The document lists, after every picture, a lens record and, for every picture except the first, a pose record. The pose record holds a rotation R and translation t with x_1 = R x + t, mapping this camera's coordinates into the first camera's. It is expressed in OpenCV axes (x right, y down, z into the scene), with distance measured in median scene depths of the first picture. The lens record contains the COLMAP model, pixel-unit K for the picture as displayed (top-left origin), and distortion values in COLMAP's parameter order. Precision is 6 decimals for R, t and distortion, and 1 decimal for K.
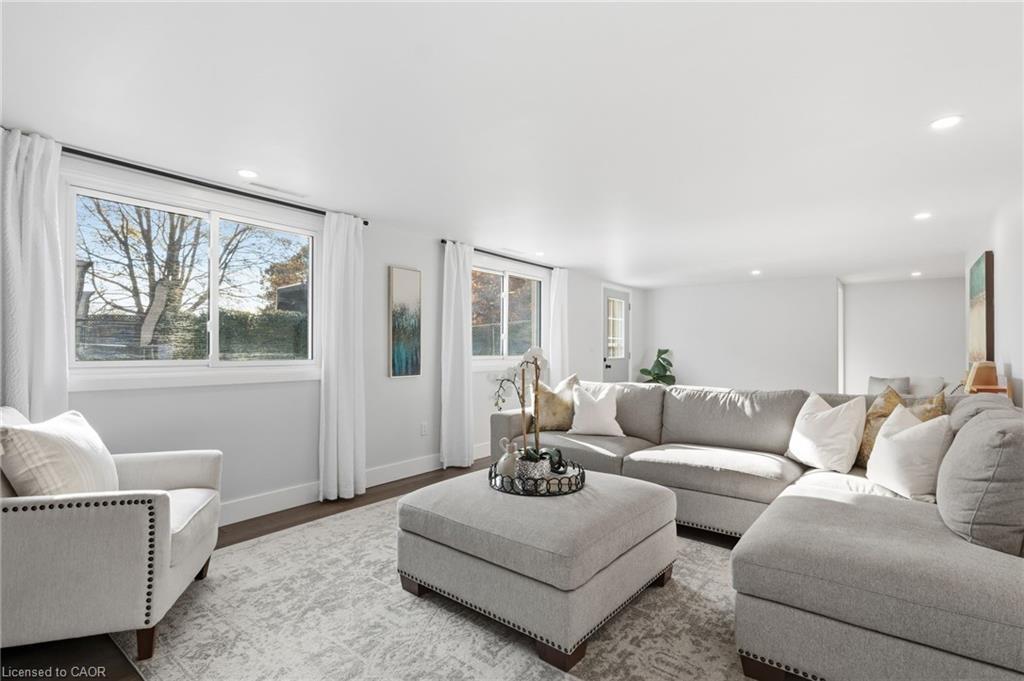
lens RADIAL K [[489.8, 0, 509.7], [0, 489.8, 345.8], [0, 0, 1]] dist [0.001021, 0.000083]
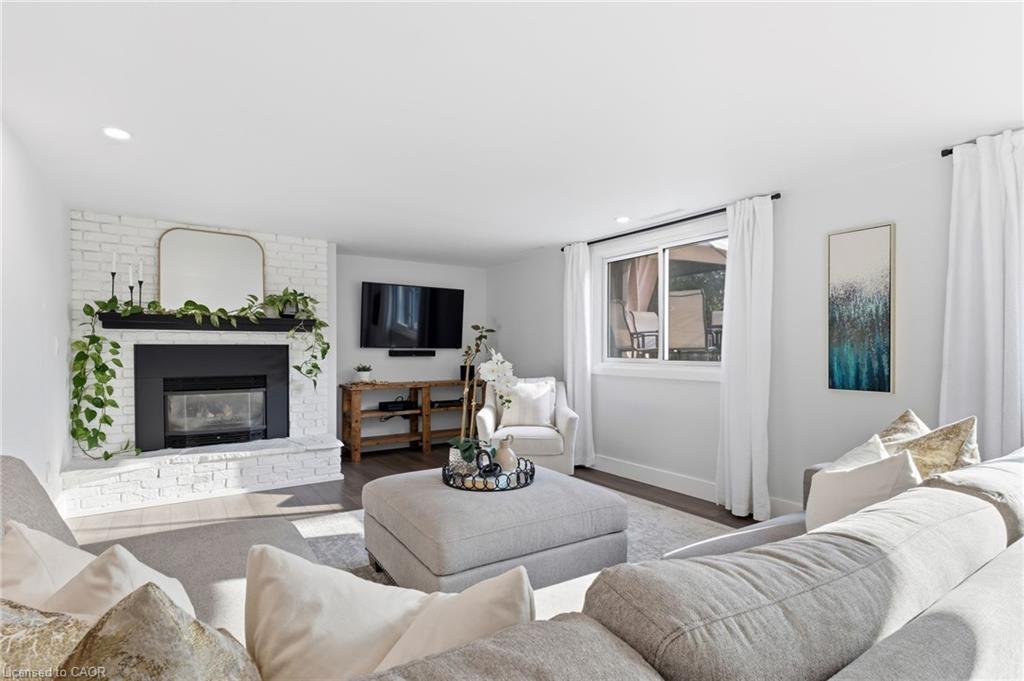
lens RADIAL K [[489.8, 0, 510.9], [0, 489.8, 346.5], [0, 0, 1]] dist [0.001021, 0.000083]
pose [[-0.311066, -0.002536, -0.950385, 0.569764], [0.009049, 0.999943, -0.005630, 0.000660], [0.950345, -0.010351, -0.311025, 0.762813]]
